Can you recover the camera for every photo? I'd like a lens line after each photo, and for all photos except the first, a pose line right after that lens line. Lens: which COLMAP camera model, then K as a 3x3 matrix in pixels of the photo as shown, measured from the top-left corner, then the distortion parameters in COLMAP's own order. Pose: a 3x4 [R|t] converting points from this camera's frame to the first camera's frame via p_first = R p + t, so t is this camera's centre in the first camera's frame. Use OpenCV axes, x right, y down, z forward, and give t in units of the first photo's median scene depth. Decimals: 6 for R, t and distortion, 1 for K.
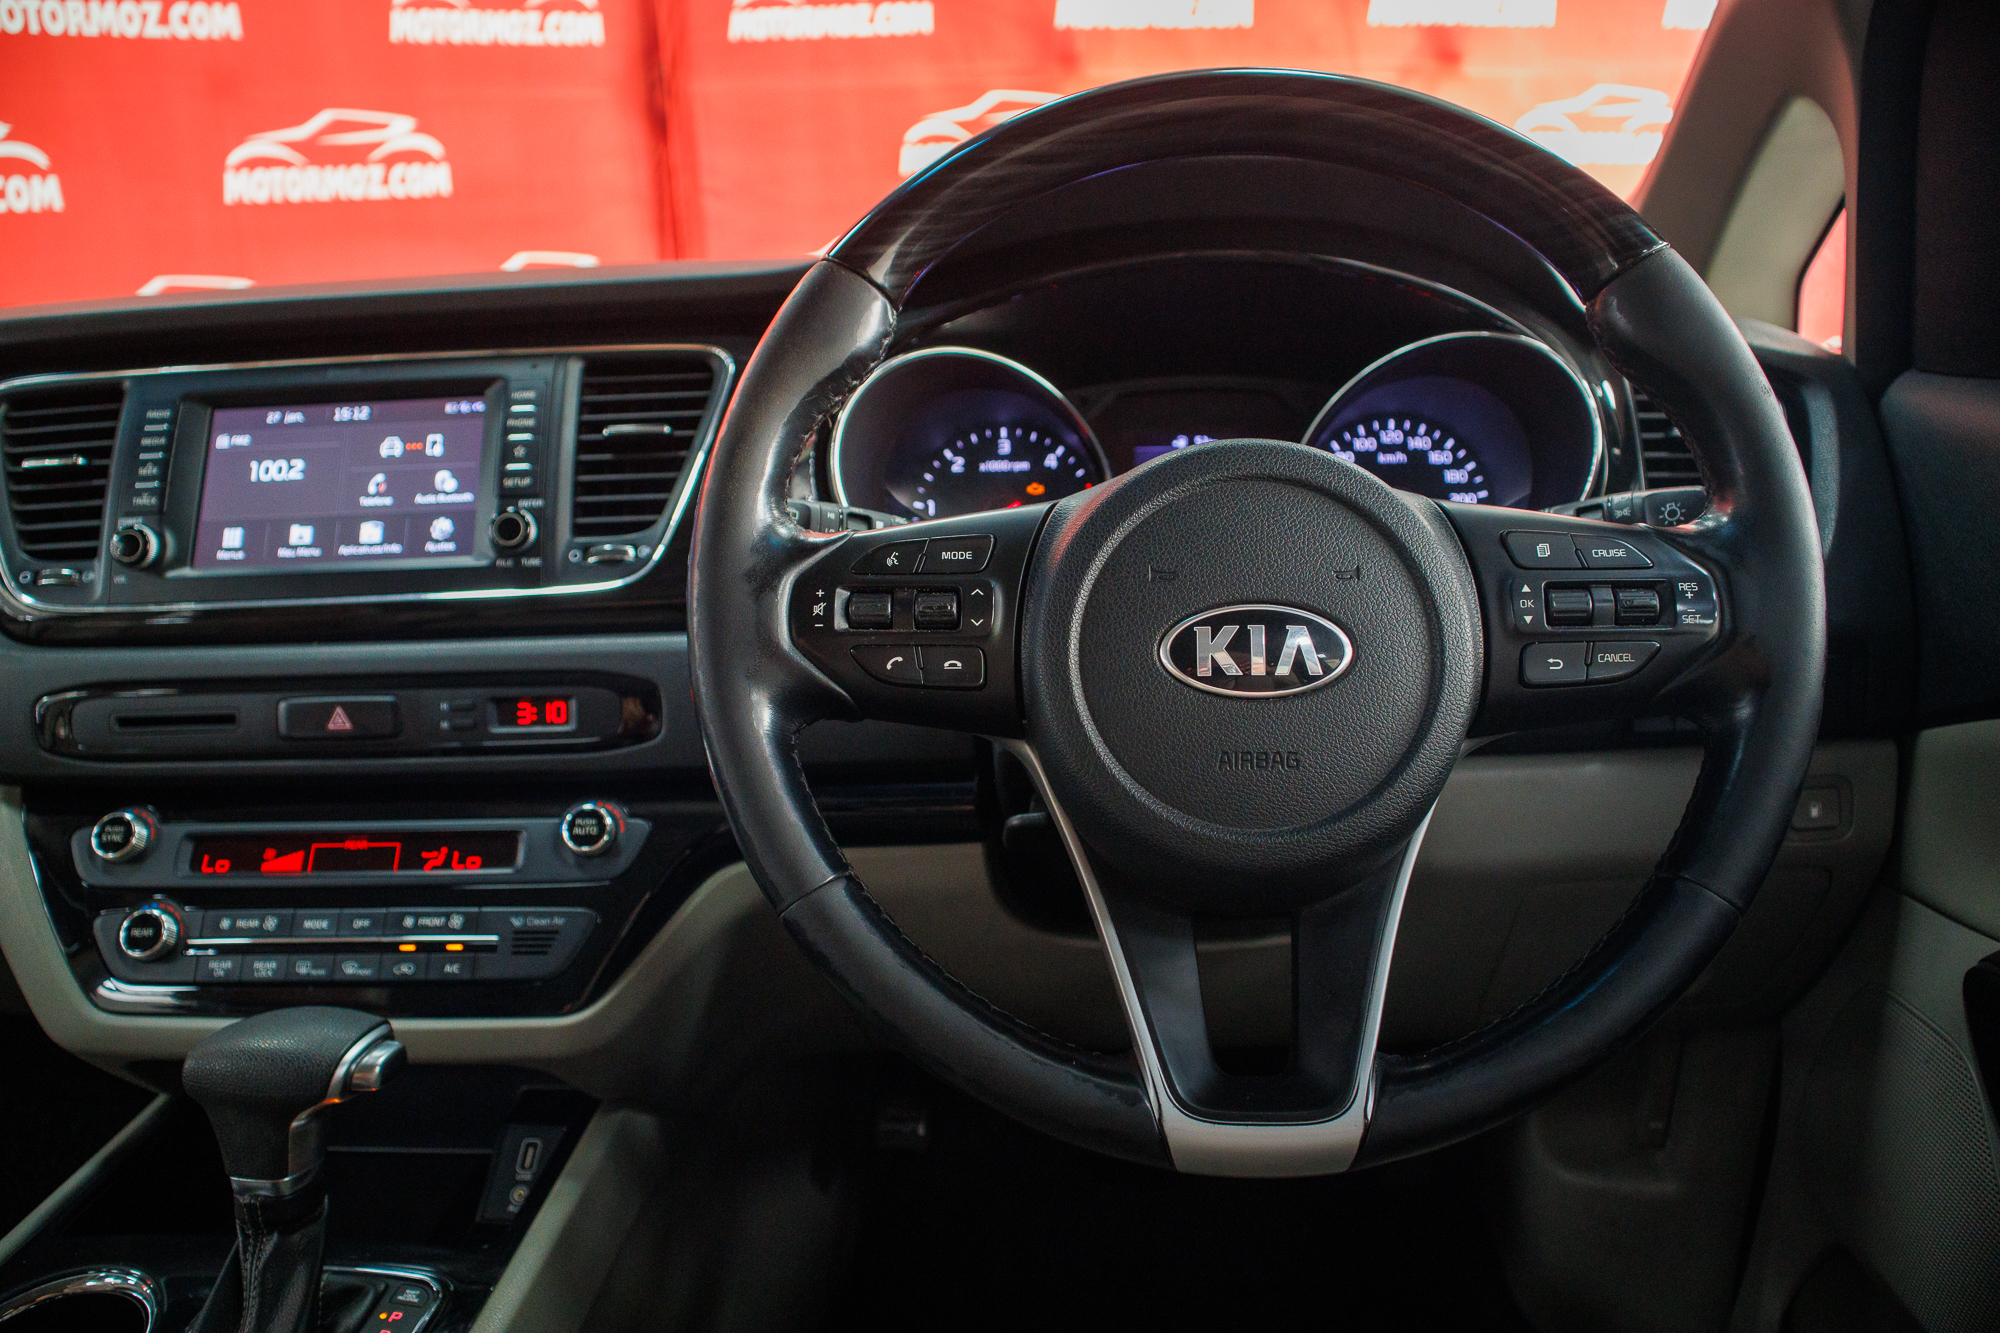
lens RADIAL K [[1436.5, 0, 1000.0], [0, 1436.5, 666.5], [0, 0, 1]] dist [-0.157126, 0.122355]
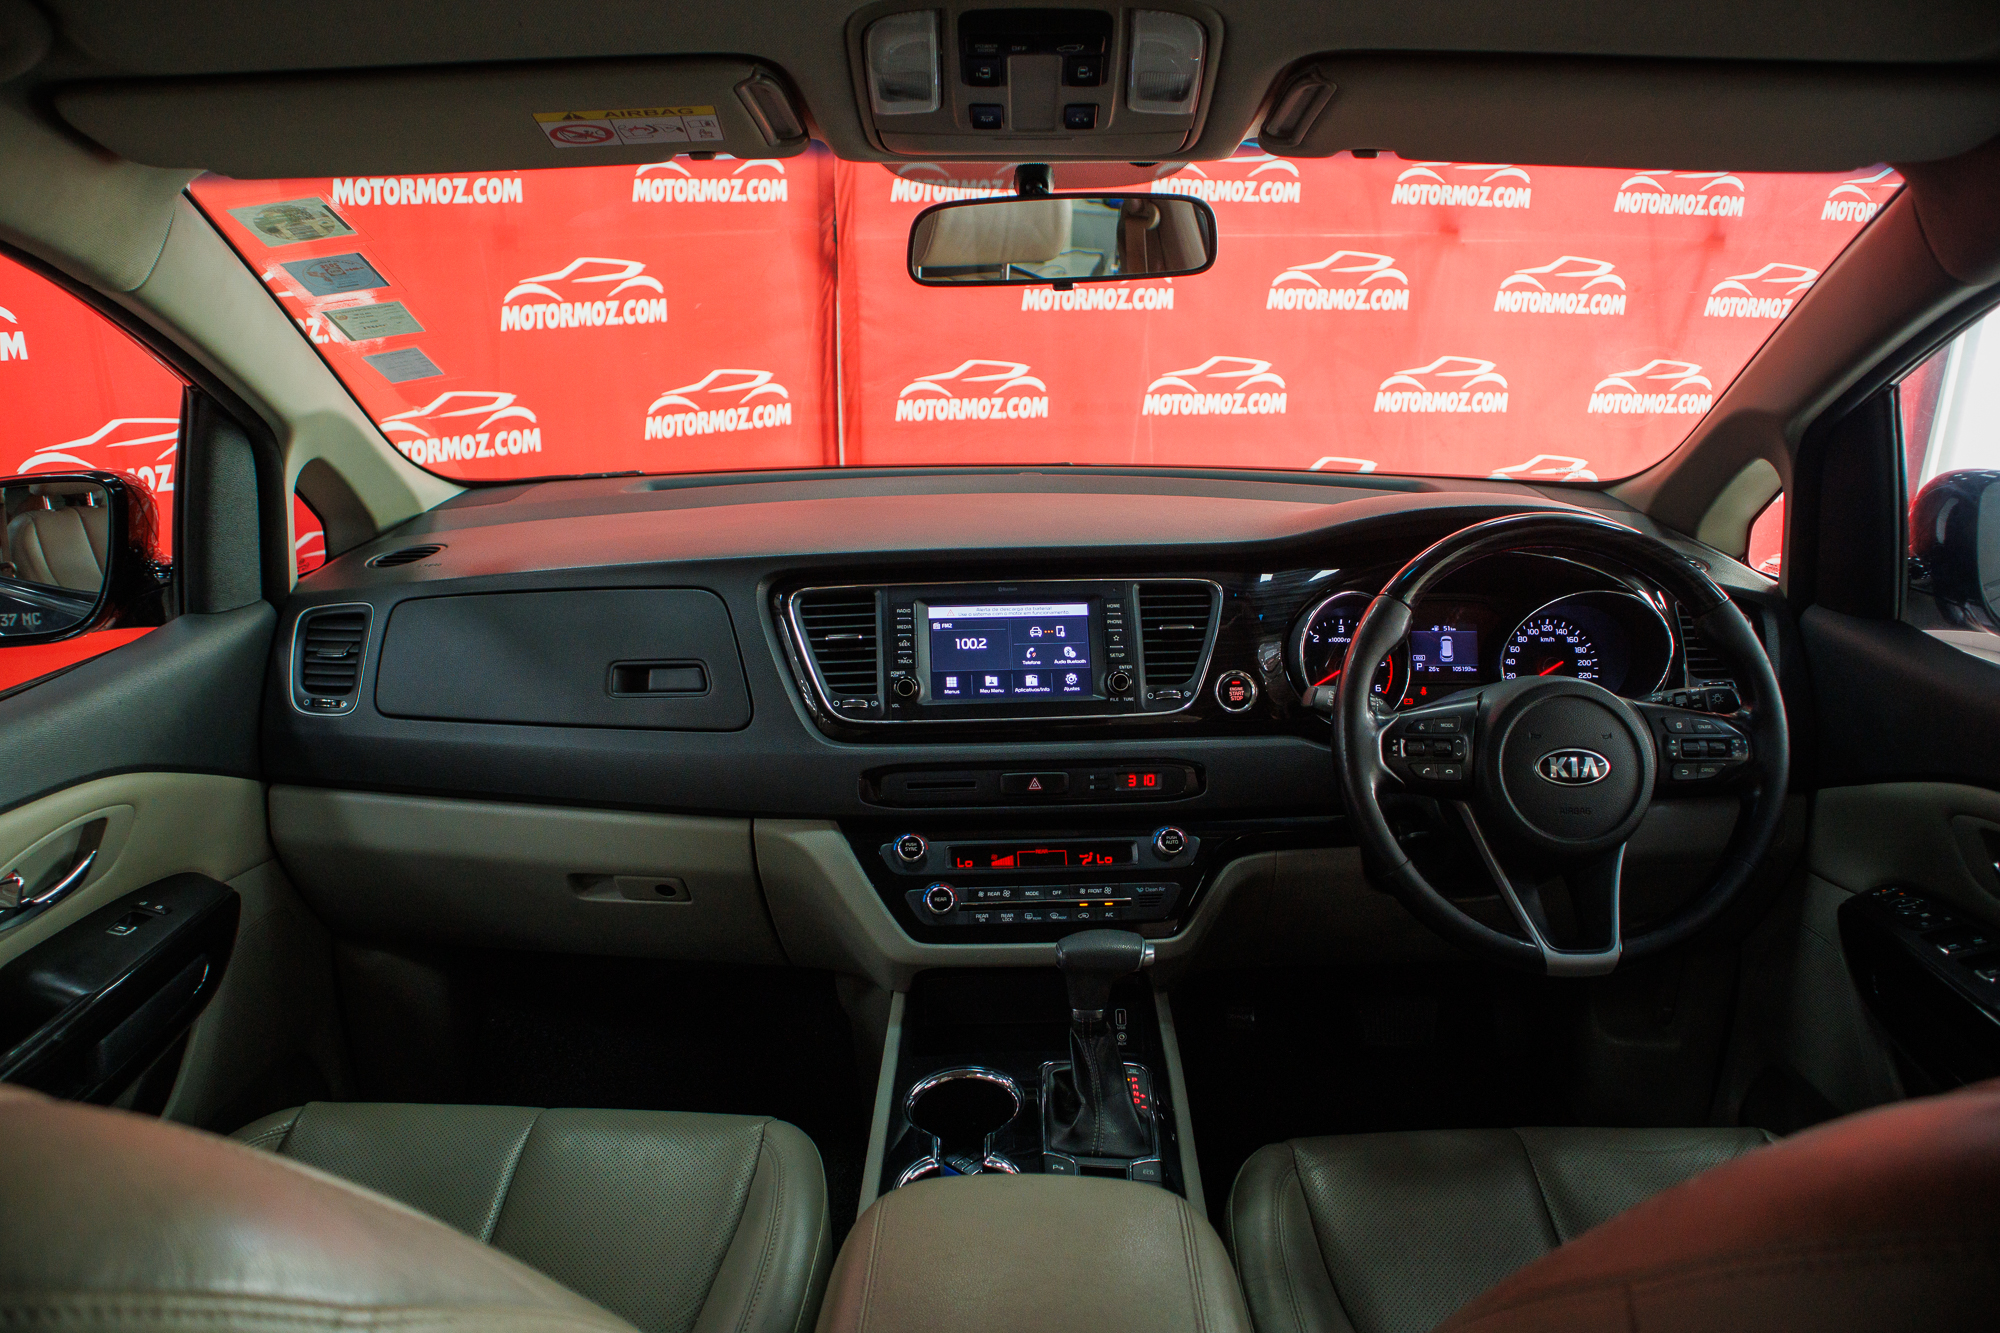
lens RADIAL K [[1436.5, 0, 1000.0], [0, 1436.5, 666.5], [0, 0, 1]] dist [-0.157126, 0.122355]
pose [[0.997419, 0.009490, 0.071168, -0.657057], [-0.009006, 0.999934, -0.007129, -0.105519], [-0.071231, 0.006469, 0.997439, -0.911583]]
